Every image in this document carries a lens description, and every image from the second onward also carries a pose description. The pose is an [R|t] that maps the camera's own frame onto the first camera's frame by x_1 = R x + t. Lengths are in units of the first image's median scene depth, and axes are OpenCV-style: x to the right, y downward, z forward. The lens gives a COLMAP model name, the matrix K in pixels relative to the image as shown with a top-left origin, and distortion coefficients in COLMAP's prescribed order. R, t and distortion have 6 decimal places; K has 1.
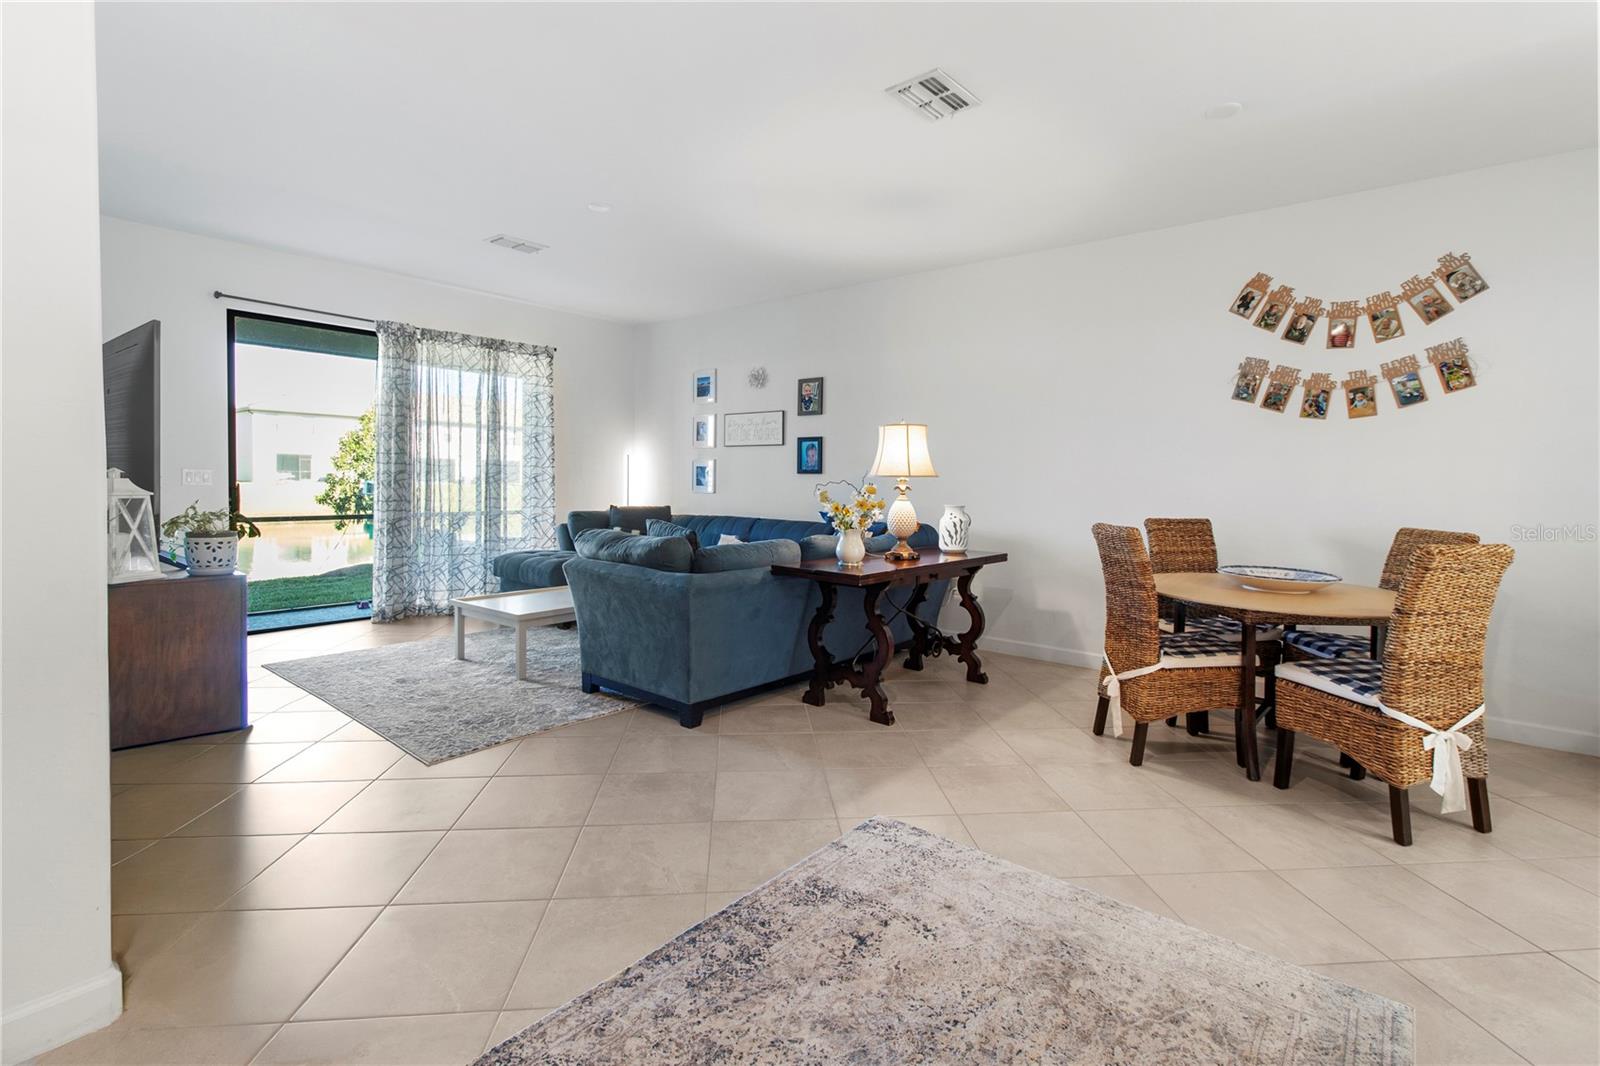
lens RADIAL K [[748.3, 0, 807.5], [0, 748.3, 508.8], [0, 0, 1]] dist [-0.000023, -0.000195]
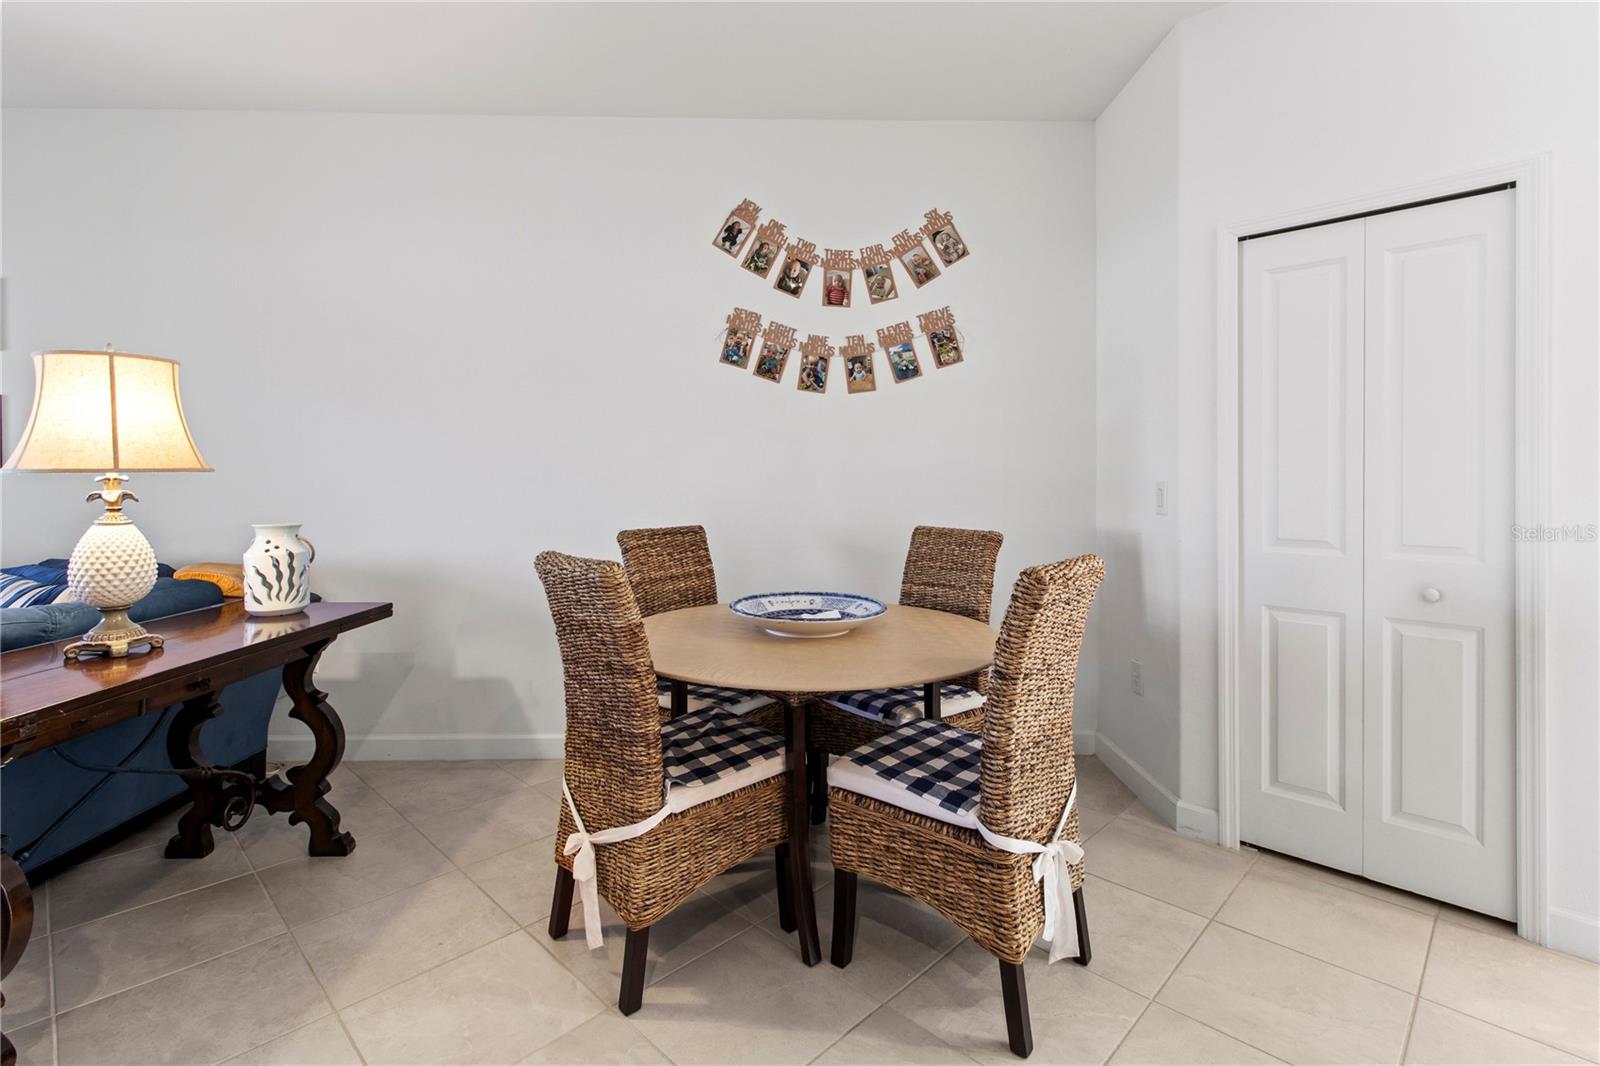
lens RADIAL K [[762.4, 0, 825.1], [0, 762.4, 476.3], [0, 0, 1]] dist [-0.001243, -0.000045]
pose [[0.753130, -0.016341, 0.657669, 0.154563], [0.039004, 0.999042, -0.019843, -0.014647], [-0.656714, 0.040596, 0.753046, 0.388643]]
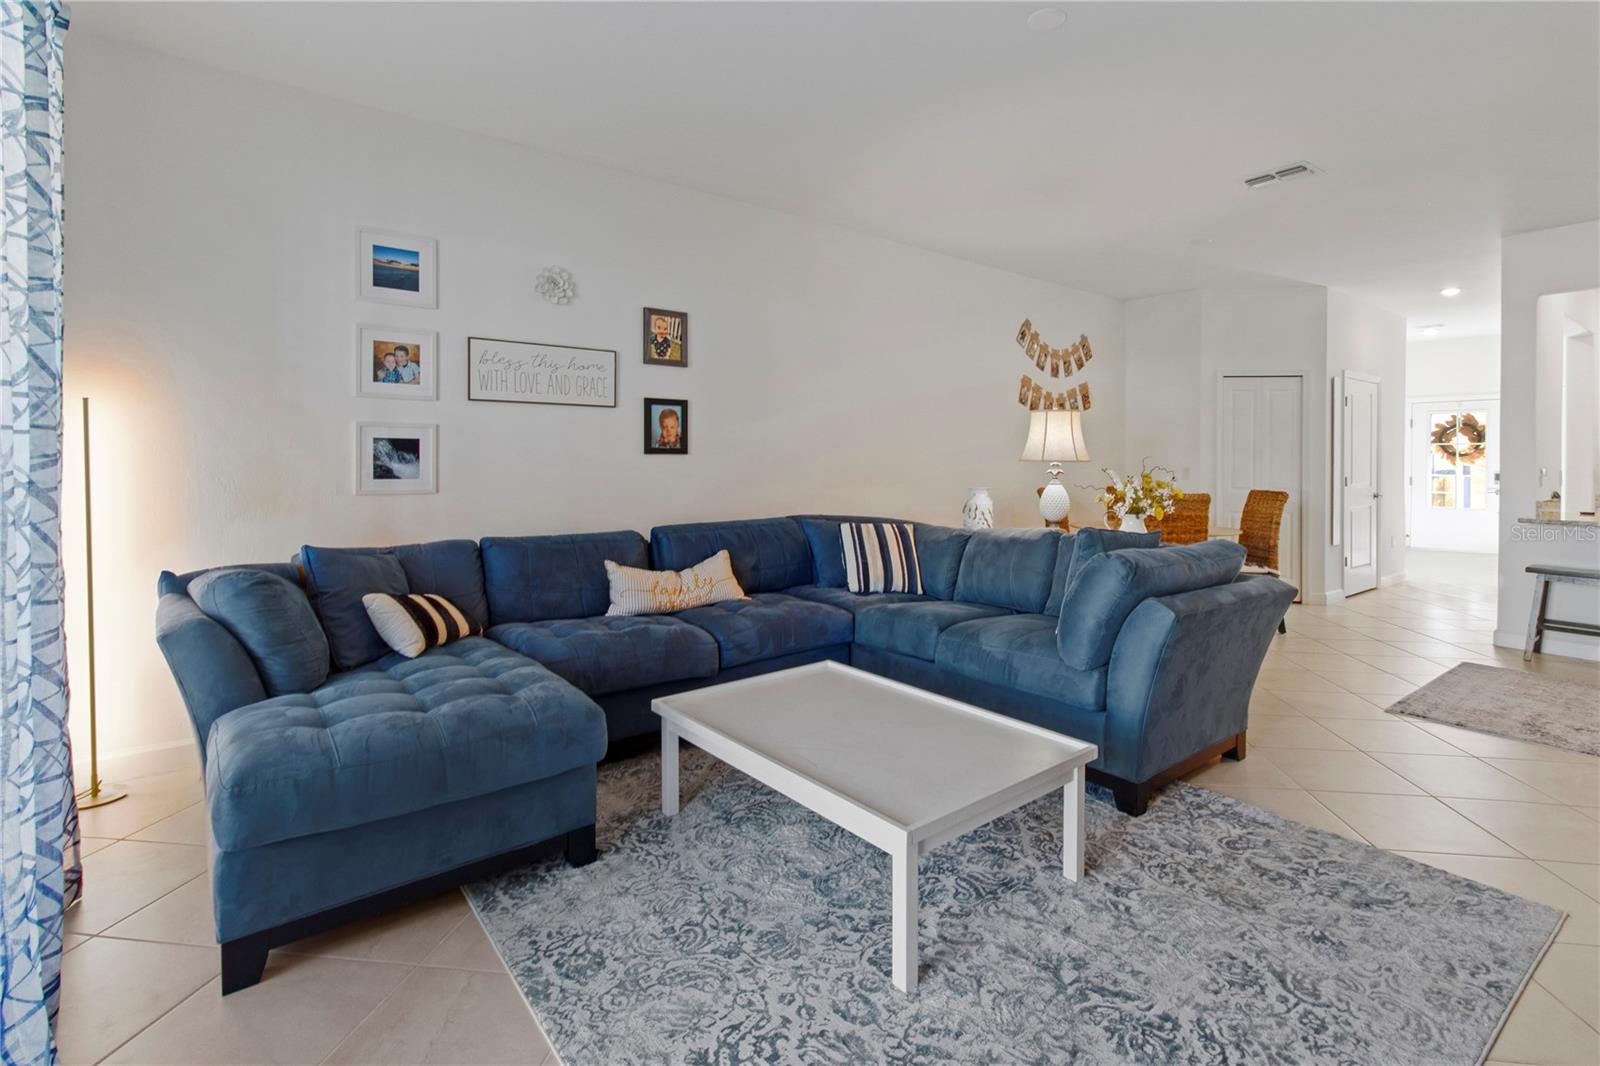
lens RADIAL K [[765.0, 0, 830.4], [0, 765.0, 462.6], [0, 0, 1]] dist [-0.000535, 0.000098]
pose [[0.194609, -0.018077, 0.980714, -0.991659], [0.034839, 0.999327, 0.011507, -0.066758], [-0.980262, 0.031928, 0.195108, 1.145048]]
